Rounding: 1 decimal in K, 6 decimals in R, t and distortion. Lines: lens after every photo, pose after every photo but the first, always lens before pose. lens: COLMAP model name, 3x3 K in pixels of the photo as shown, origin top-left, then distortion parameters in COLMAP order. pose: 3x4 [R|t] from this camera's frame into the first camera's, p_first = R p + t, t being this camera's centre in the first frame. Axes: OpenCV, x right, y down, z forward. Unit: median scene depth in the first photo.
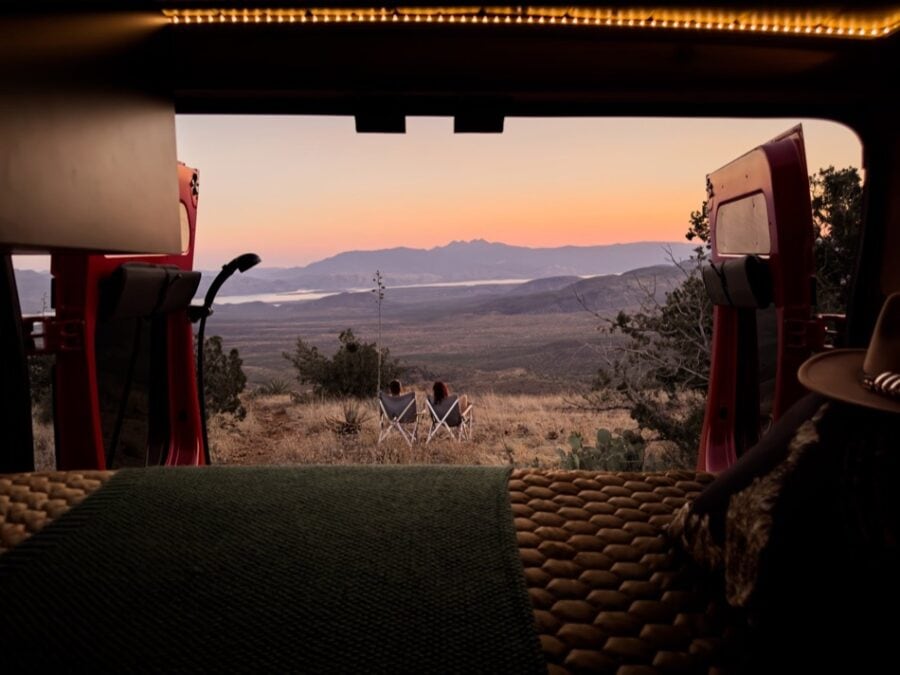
lens RADIAL K [[638.2, 0, 463.4], [0, 638.2, 345.6], [0, 0, 1]] dist [0.025419, 0.000446]
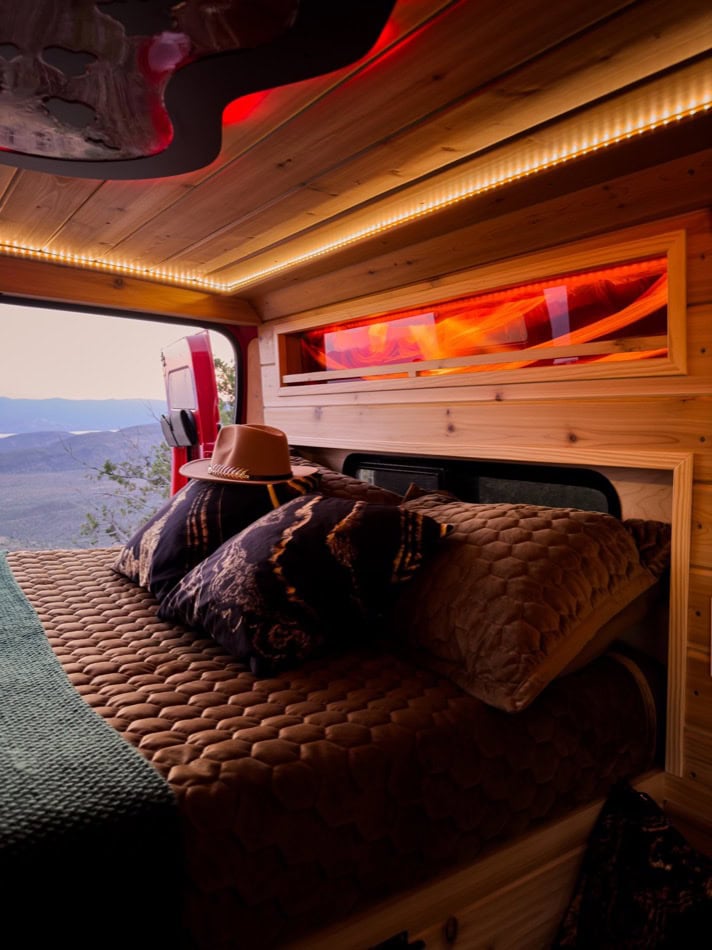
lens RADIAL K [[649.2, 0, 332.5], [0, 649.2, 480.9], [0, 0, 1]] dist [0.079834, -0.104296]
pose [[0.848333, -0.015638, 0.529233, -0.019873], [0.035099, 0.999026, -0.026741, 0.025086], [-0.528299, 0.041261, 0.848055, -0.150031]]
